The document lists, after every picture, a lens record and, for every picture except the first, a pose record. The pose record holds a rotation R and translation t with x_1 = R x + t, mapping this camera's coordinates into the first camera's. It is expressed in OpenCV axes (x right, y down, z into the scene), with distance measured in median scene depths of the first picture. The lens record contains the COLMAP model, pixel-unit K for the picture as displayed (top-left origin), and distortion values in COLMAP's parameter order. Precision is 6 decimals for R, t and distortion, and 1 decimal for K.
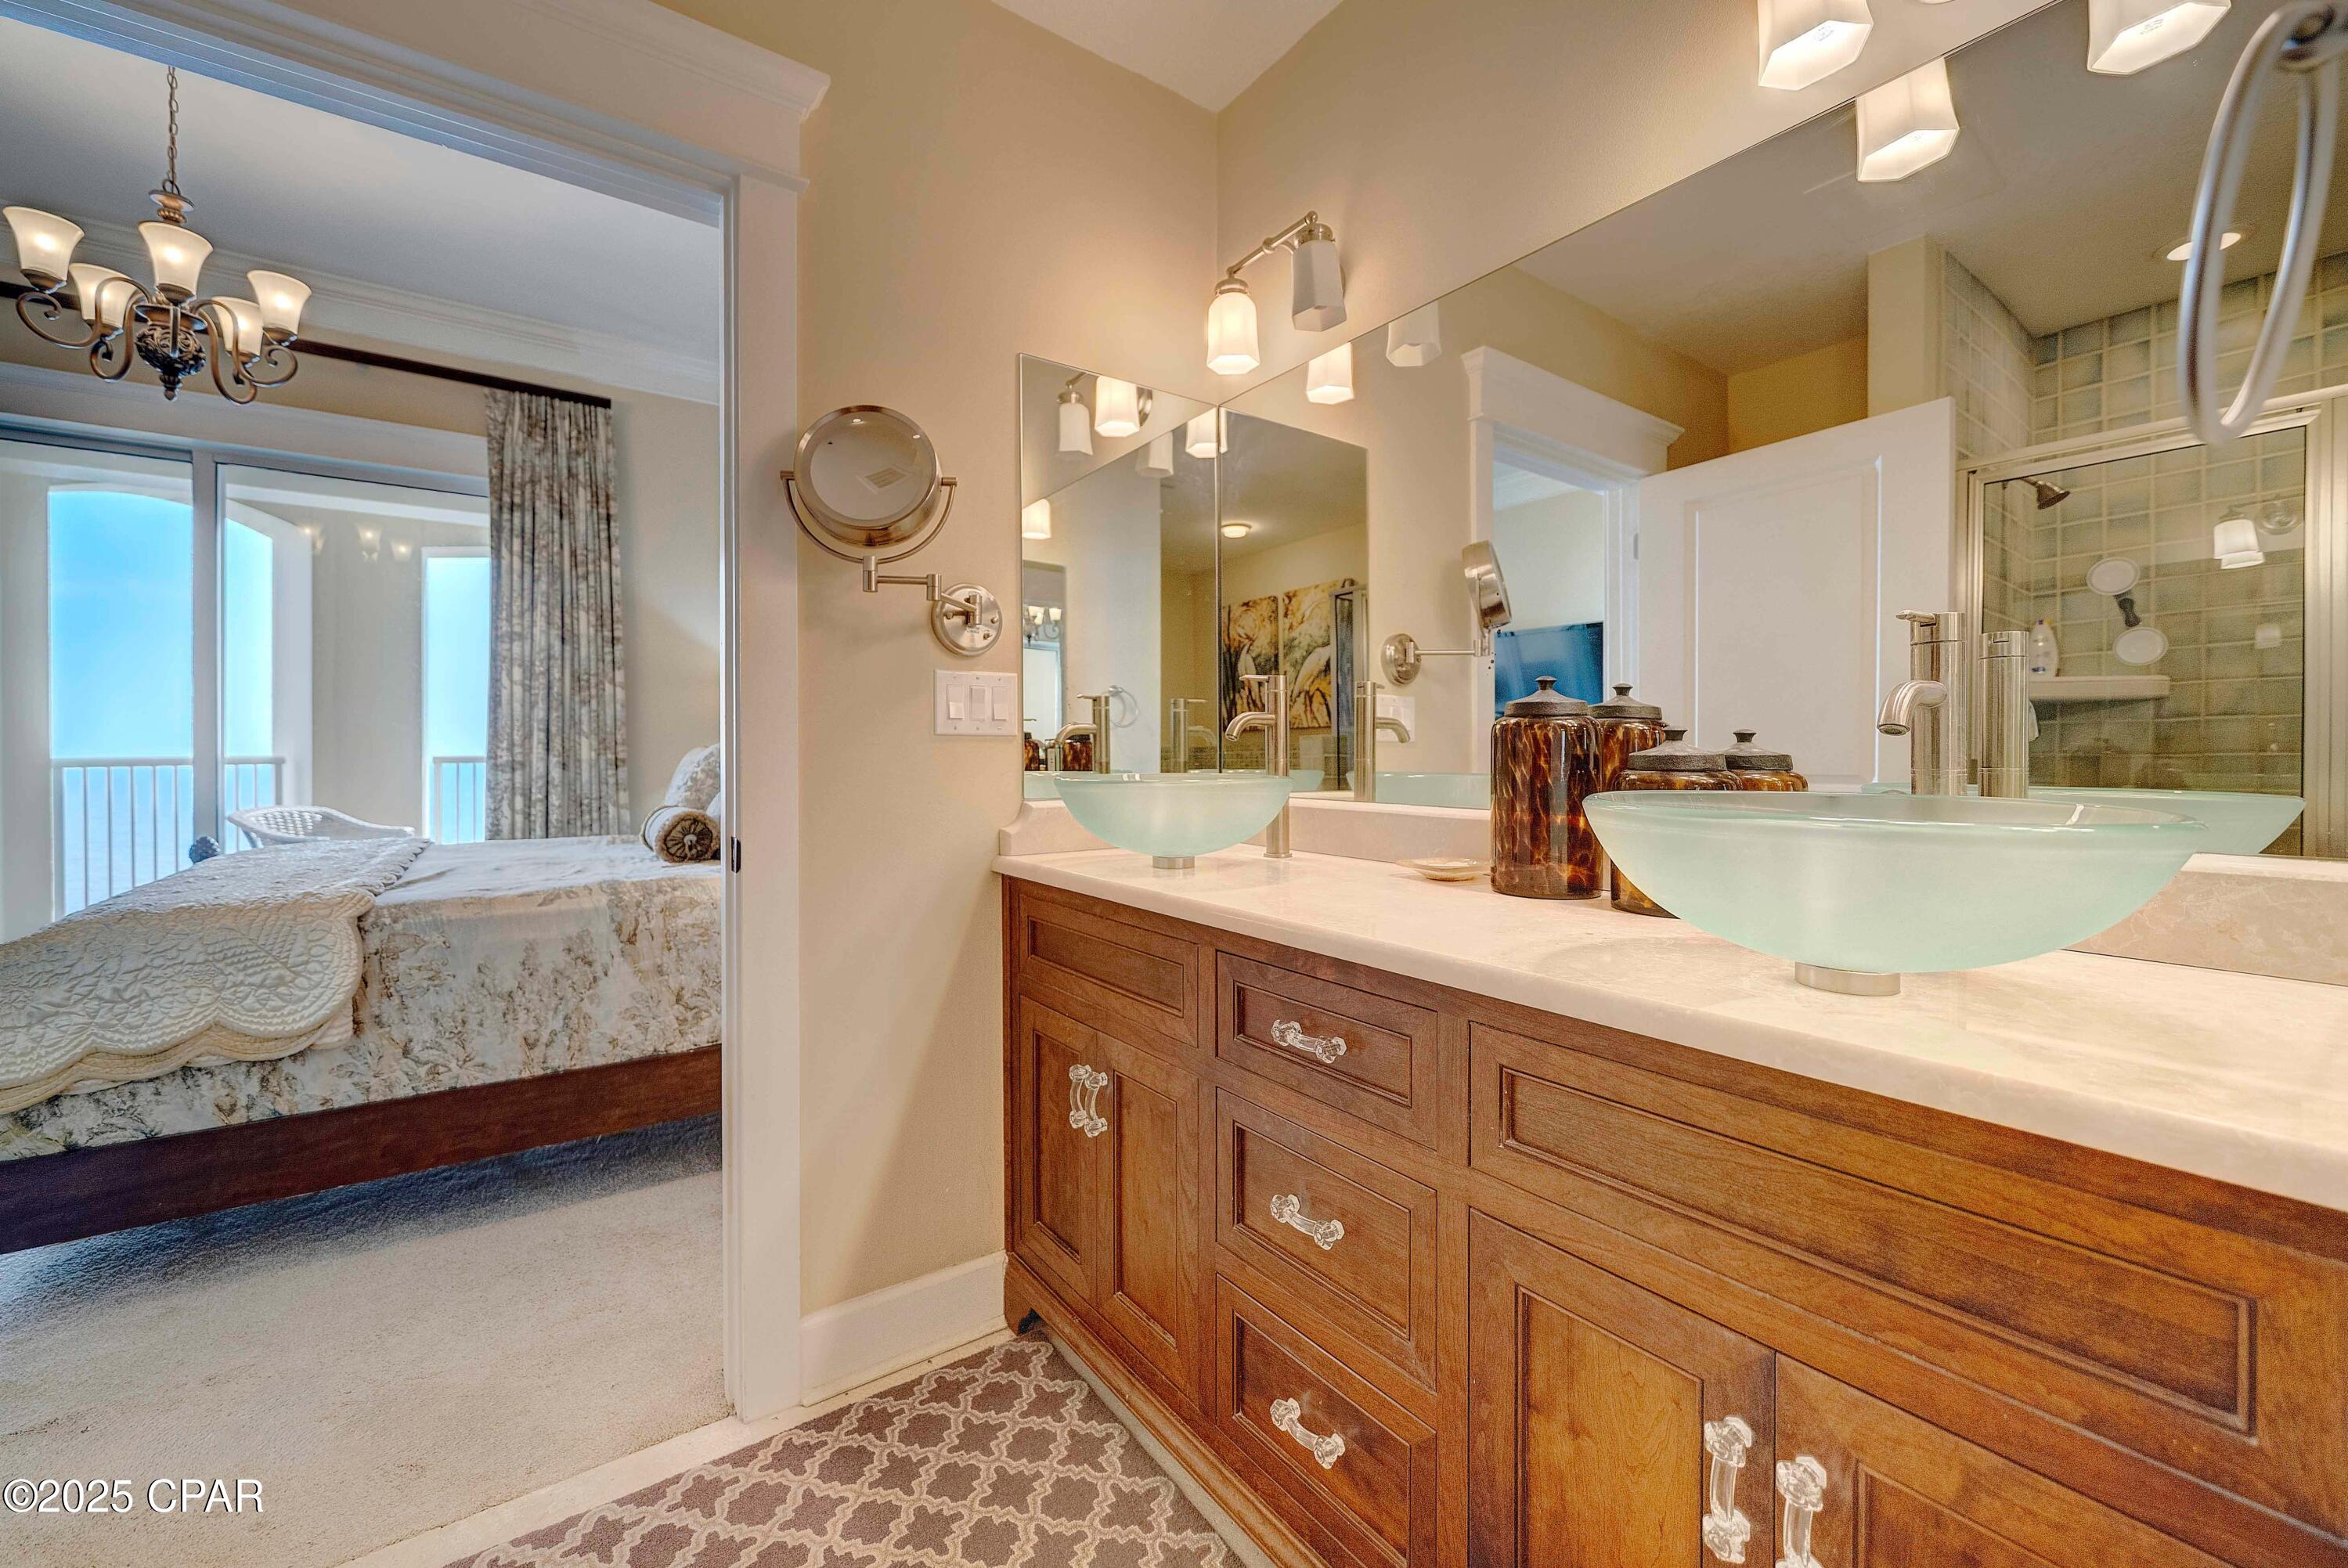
lens RADIAL K [[973.5, 0, 1187.6], [0, 973.5, 760.0], [0, 0, 1]] dist [0.001582, -0.000332]
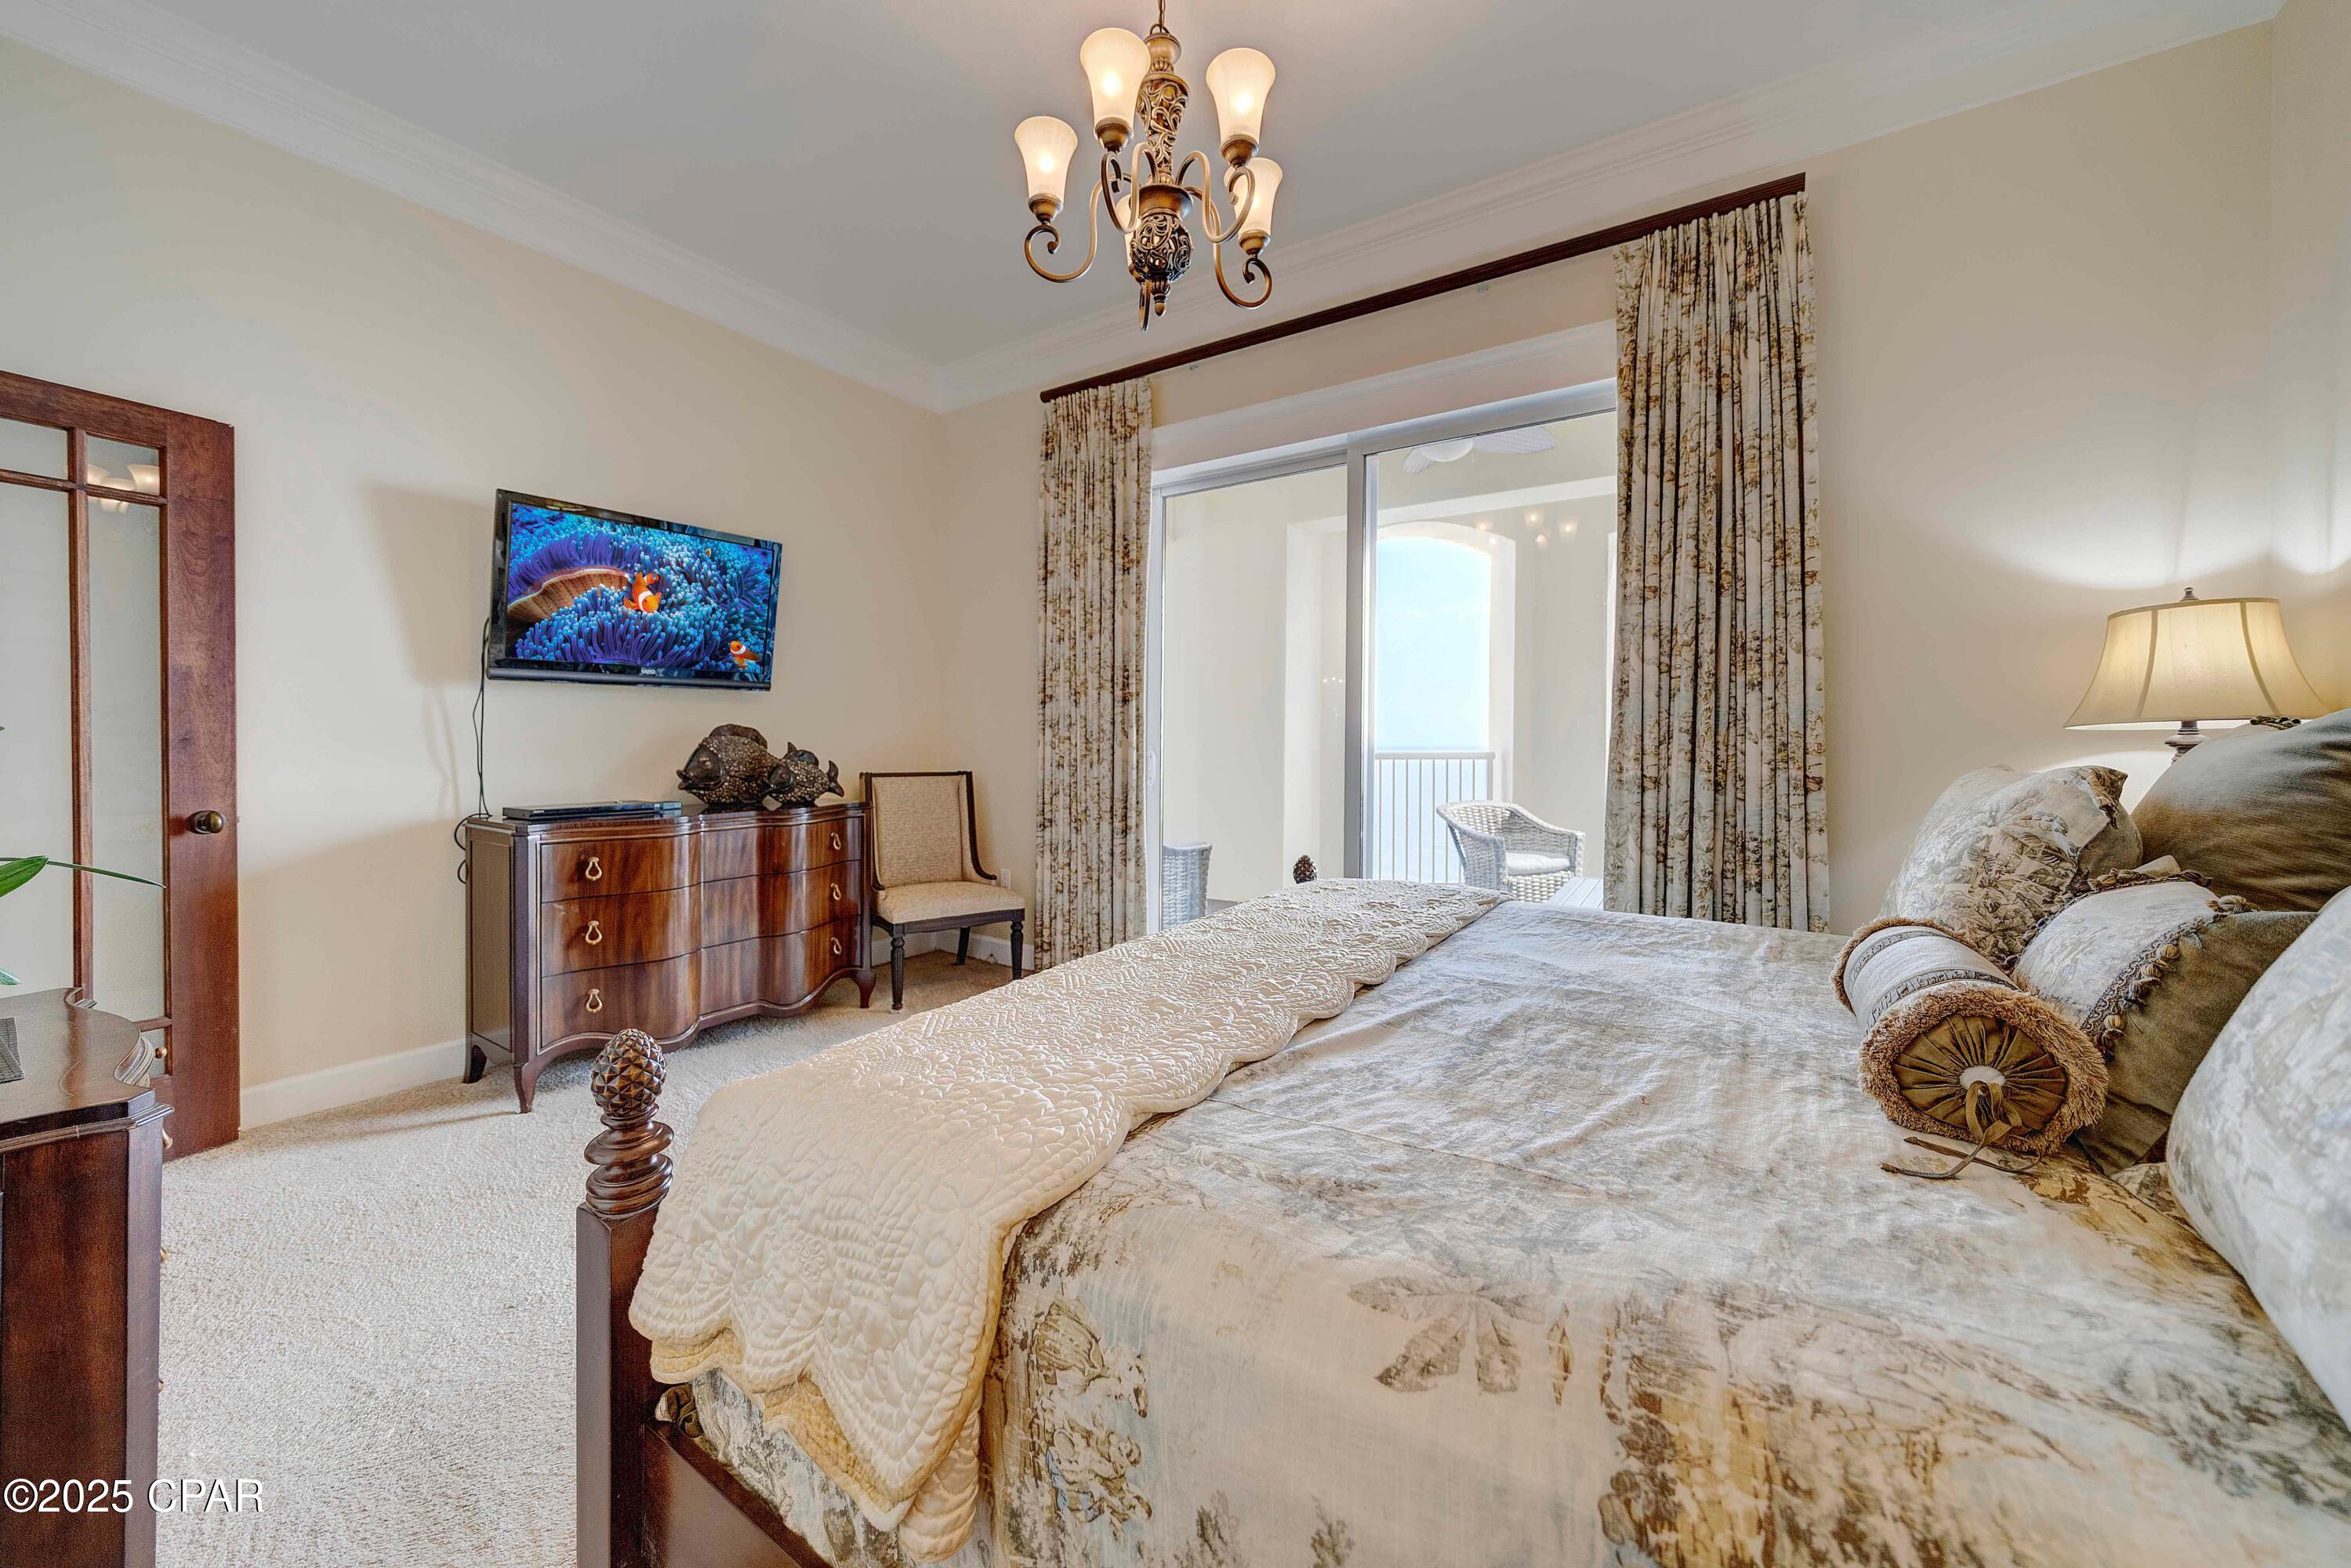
lens RADIAL K [[884.1, 0, 1141.5], [0, 884.1, 746.6], [0, 0, 1]] dist [-0.005264, 0.000068]
pose [[0.357927, 0.011685, -0.933676, -0.237852], [-0.011067, 0.999905, 0.008271, -0.020750], [0.933684, 0.007372, 0.358022, 0.443944]]
